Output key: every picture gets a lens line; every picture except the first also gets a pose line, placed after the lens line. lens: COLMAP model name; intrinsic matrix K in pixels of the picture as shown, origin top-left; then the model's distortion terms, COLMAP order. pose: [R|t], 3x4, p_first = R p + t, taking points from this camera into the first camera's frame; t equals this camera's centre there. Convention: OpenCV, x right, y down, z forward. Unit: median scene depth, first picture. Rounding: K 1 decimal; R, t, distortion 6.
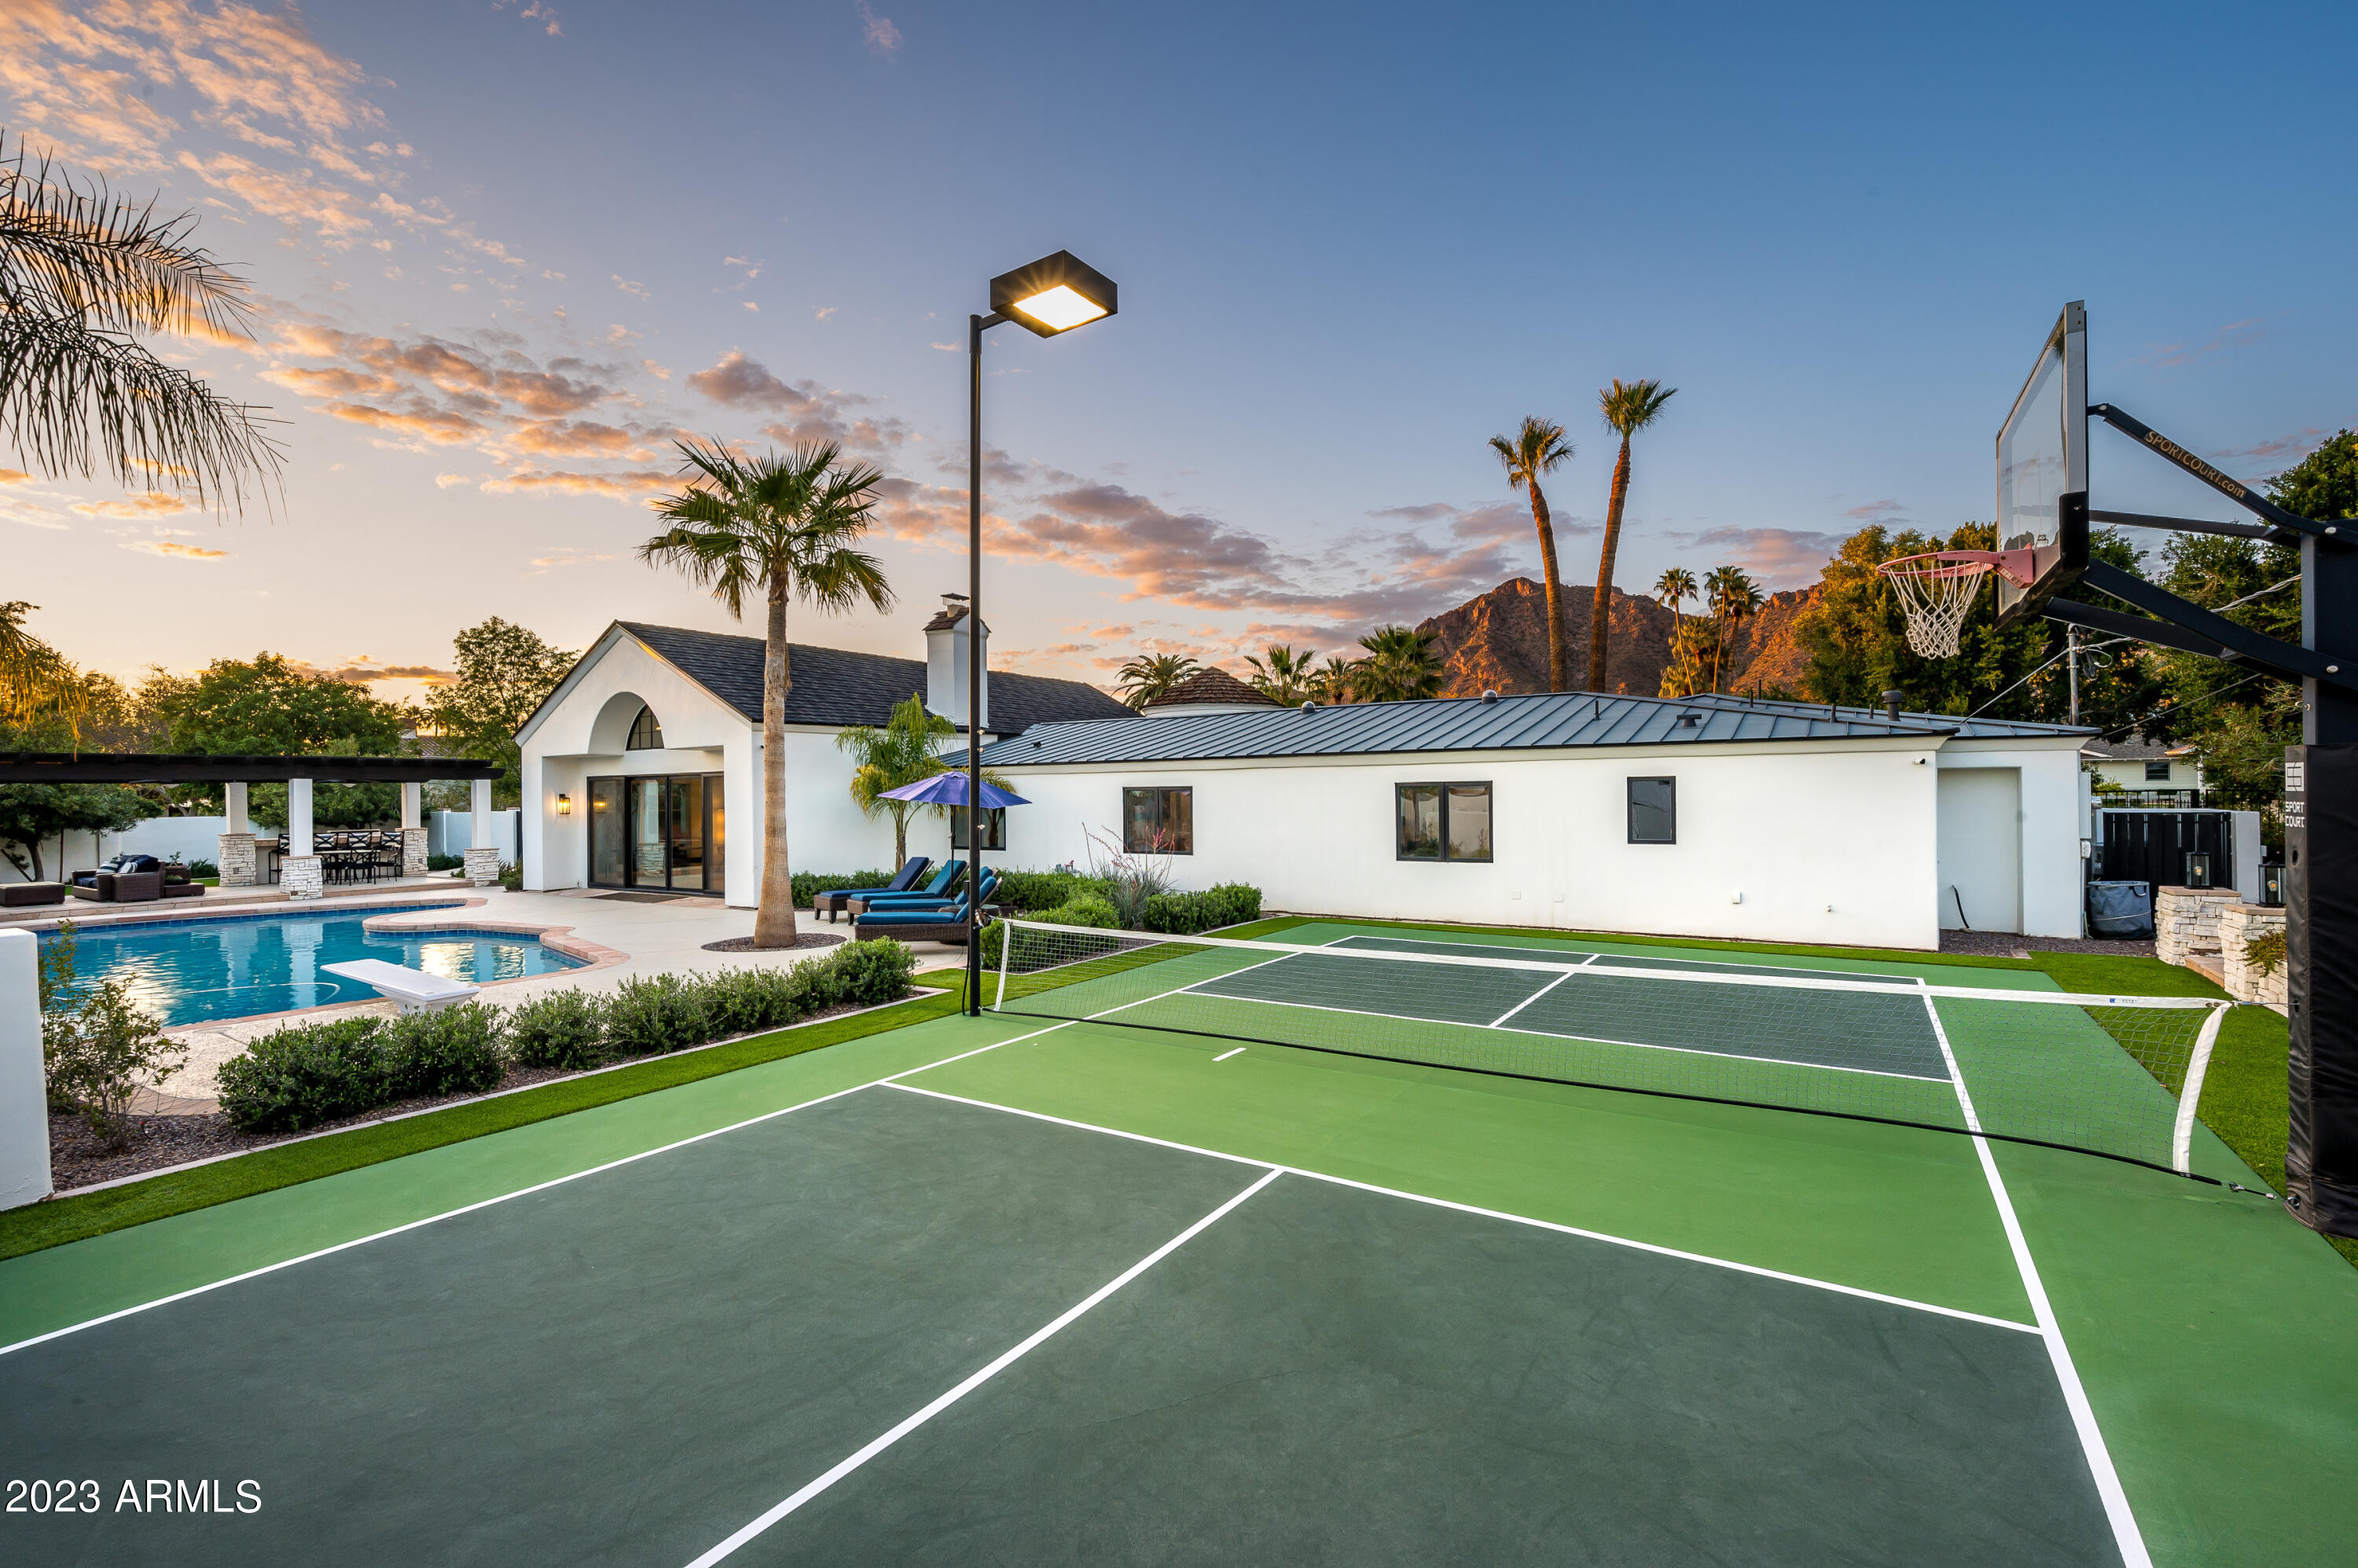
lens RADIAL K [[1047.4, 0, 1194.0], [0, 1047.4, 784.3], [0, 0, 1]] dist [0.002289, -0.000064]
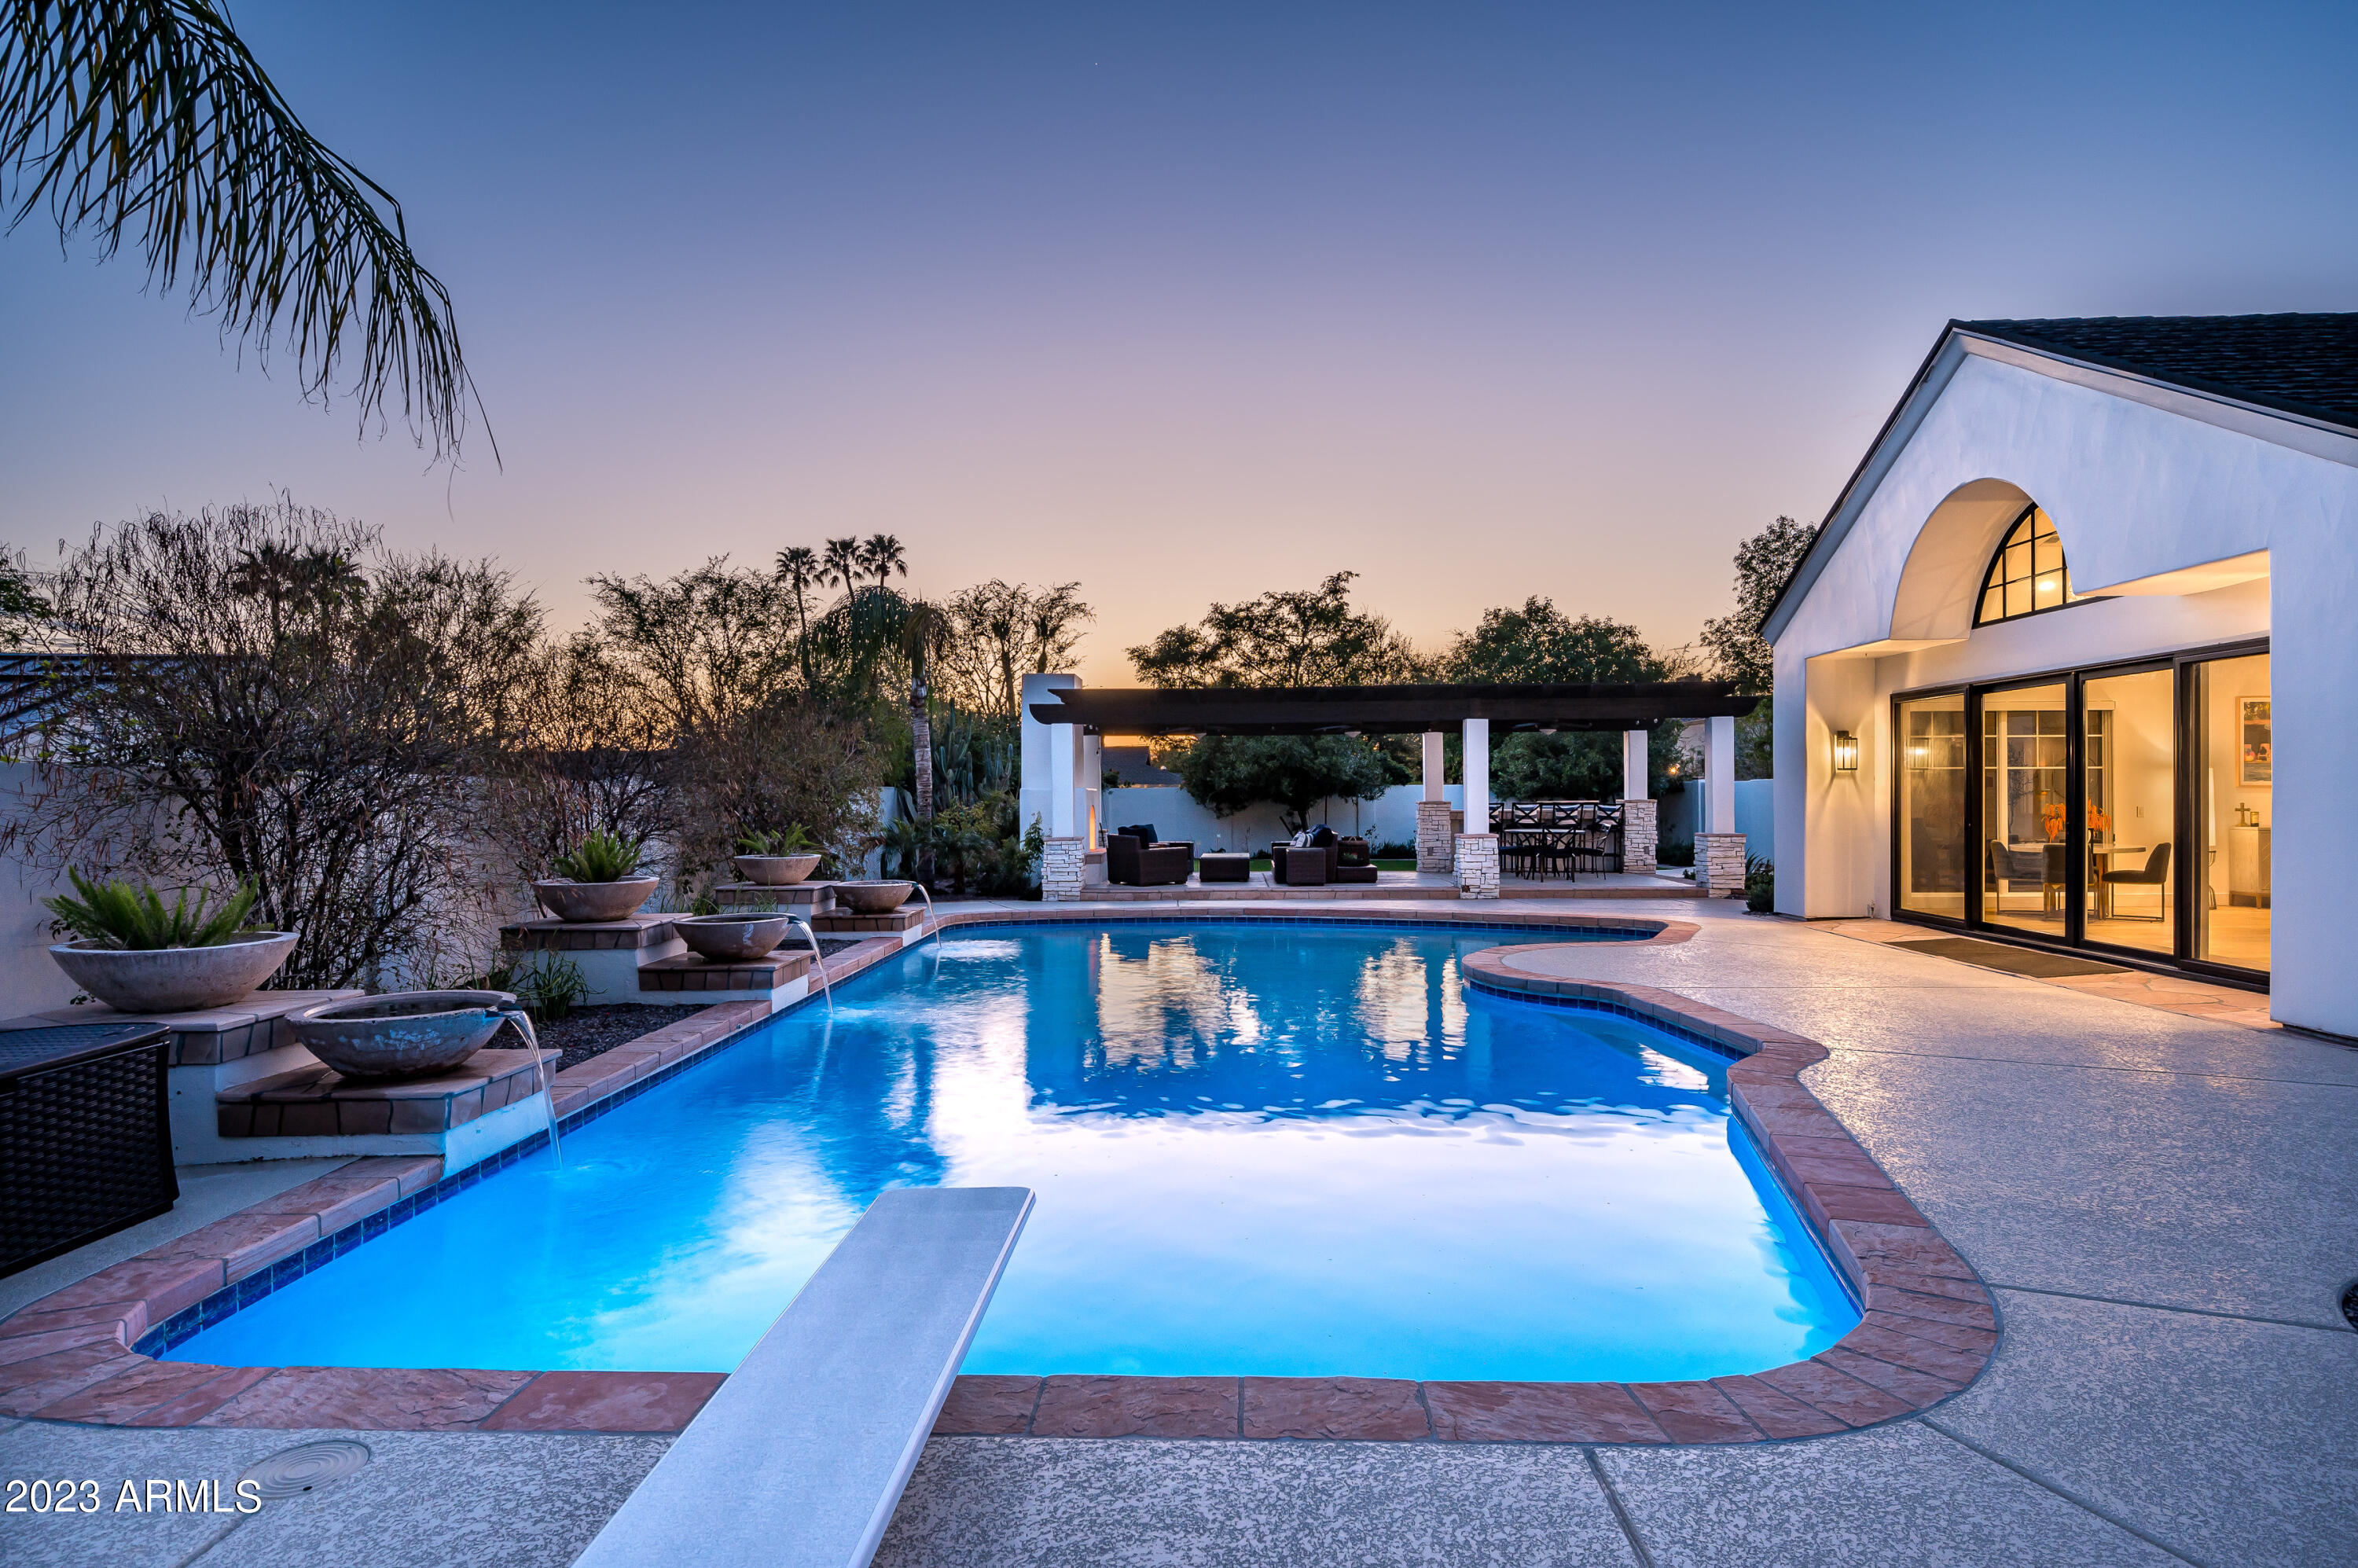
lens RADIAL K [[1301.2, 0, 1184.7], [0, 1301.2, 787.4], [0, 0, 1]] dist [0.005402, 0.001165]
pose [[0.507197, 0.006390, -0.861807, -0.191846], [0.006324, 0.999918, 0.011136, 0.023577], [0.861807, -0.011098, 0.507115, 0.352386]]
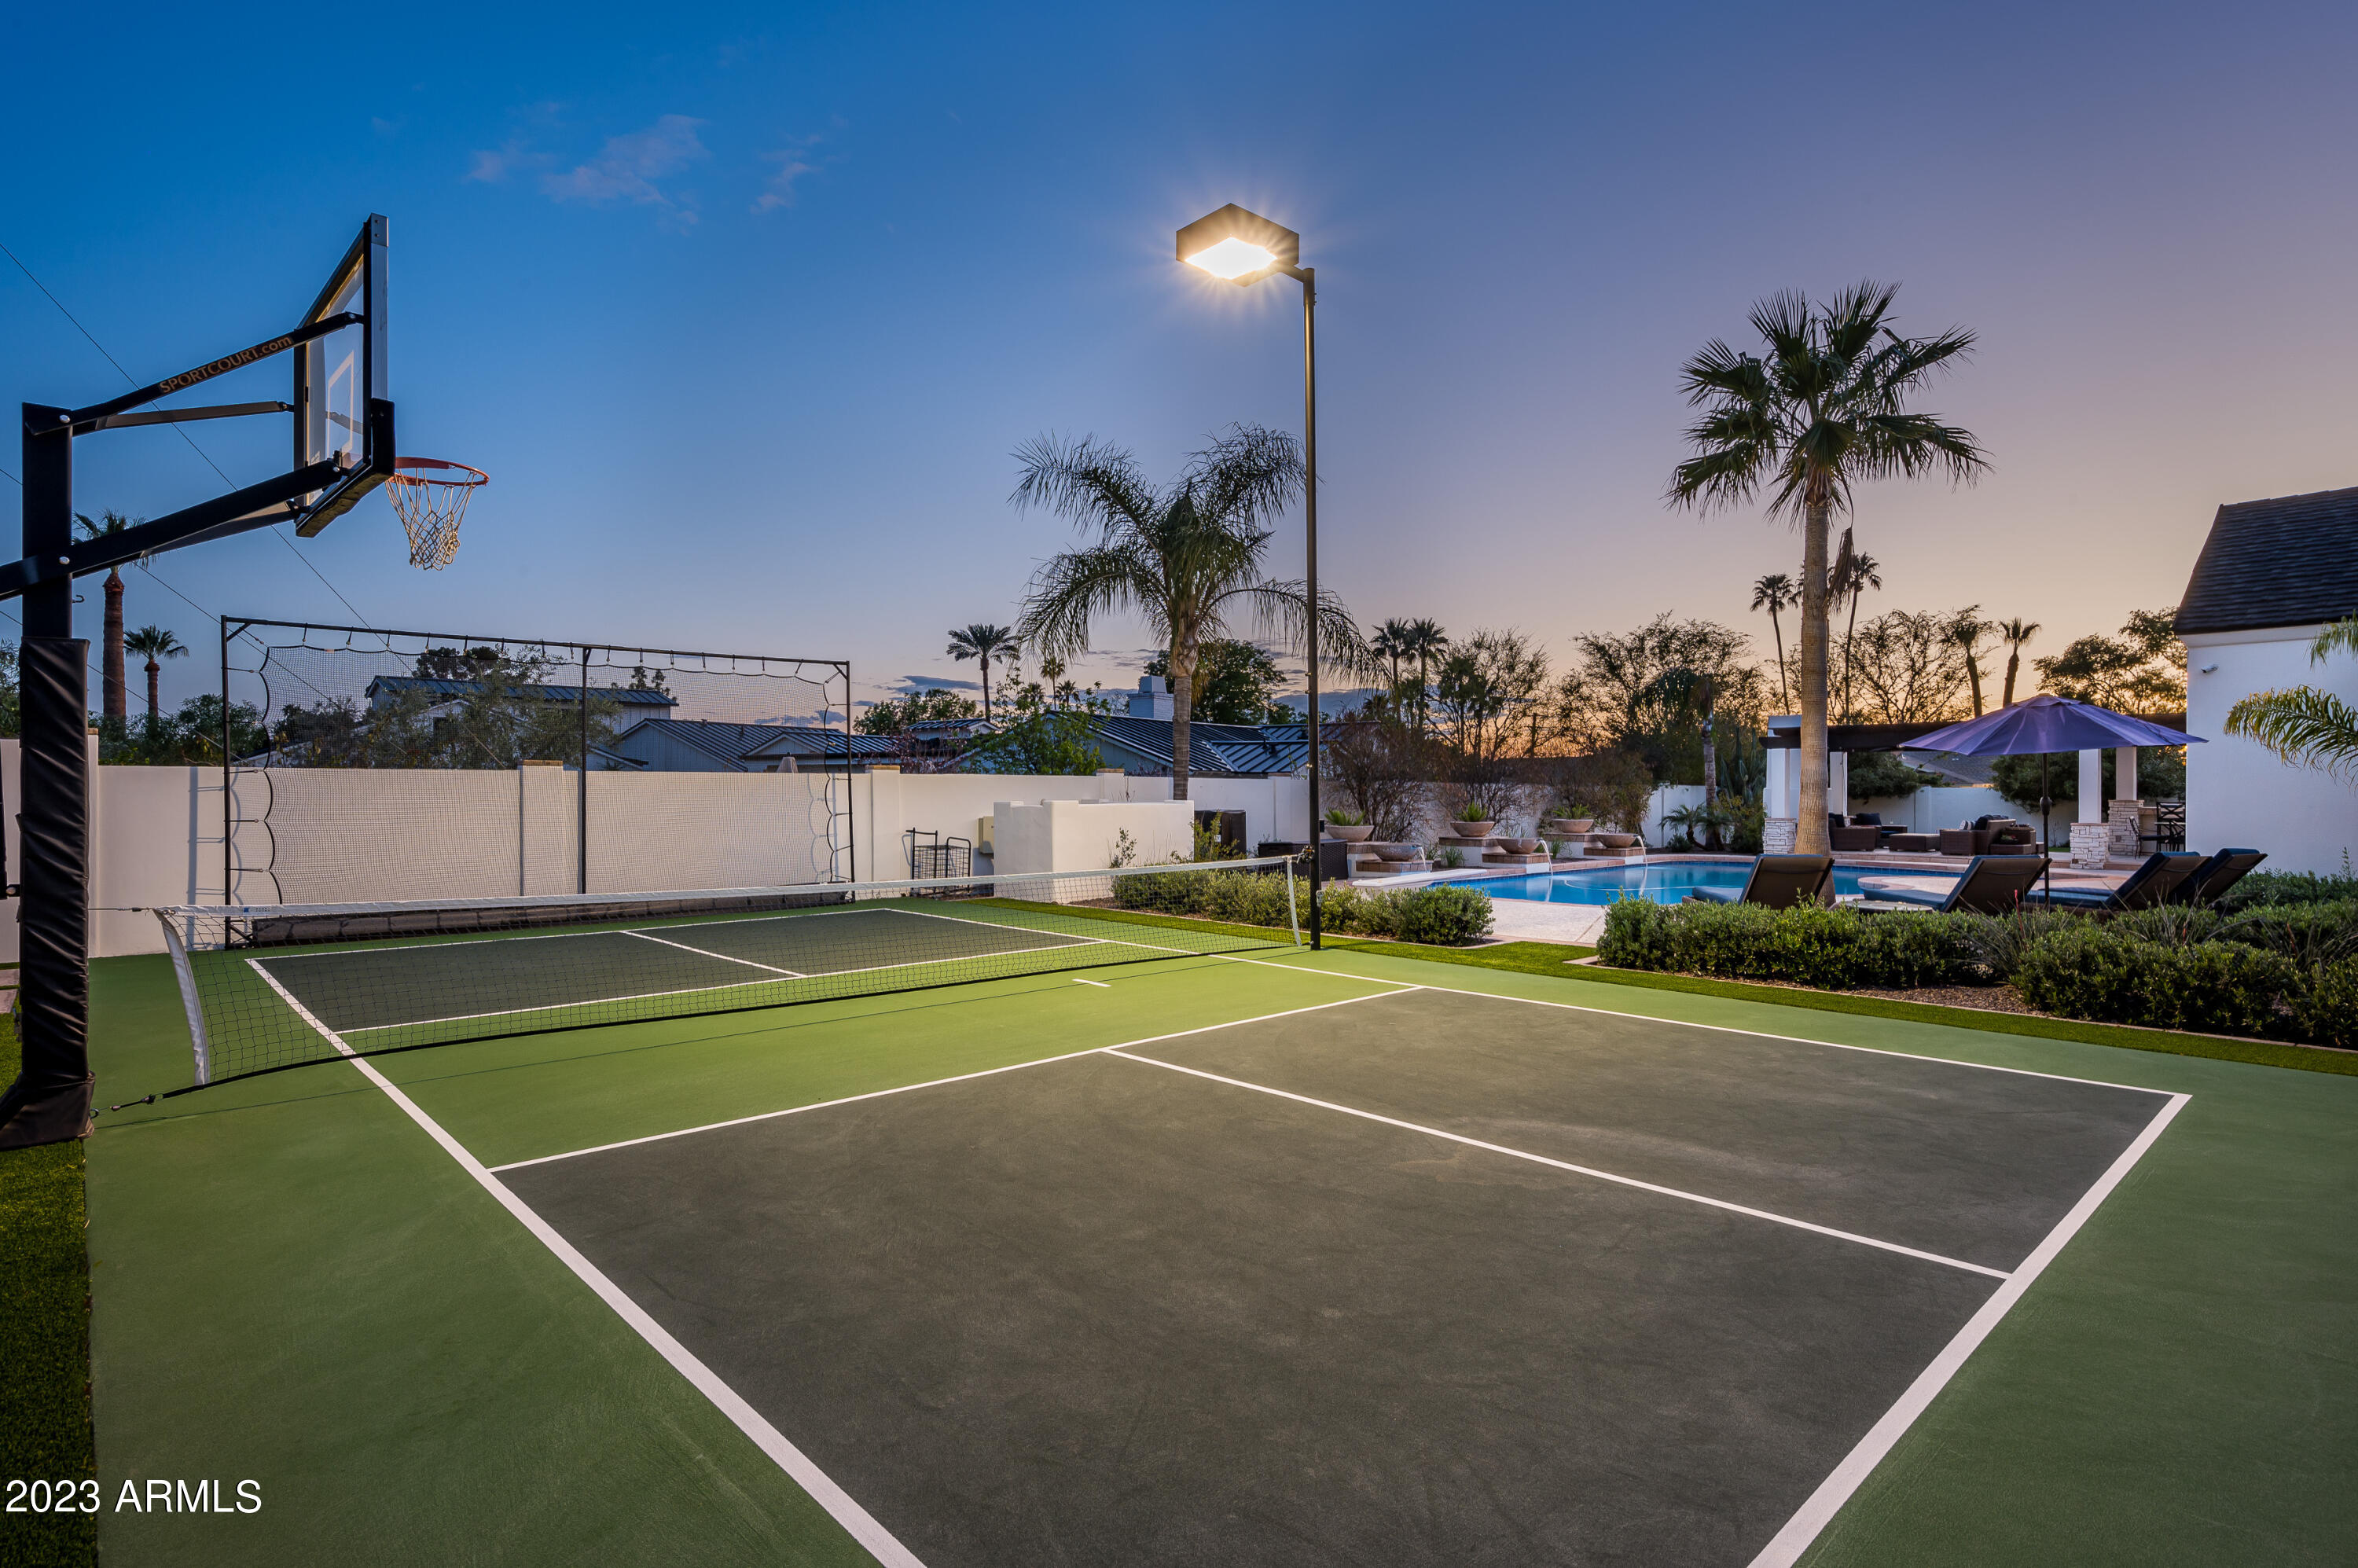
lens RADIAL K [[1199.0, 0, 1179.5], [0, 1199.0, 786.2], [0, 0, 1]] dist [0.000635, 0.000032]
pose [[-0.256640, 0.009984, -0.966455, 0.330104], [0.008007, 0.999934, 0.008203, 0.016891], [0.966474, -0.005633, -0.256704, 0.413633]]
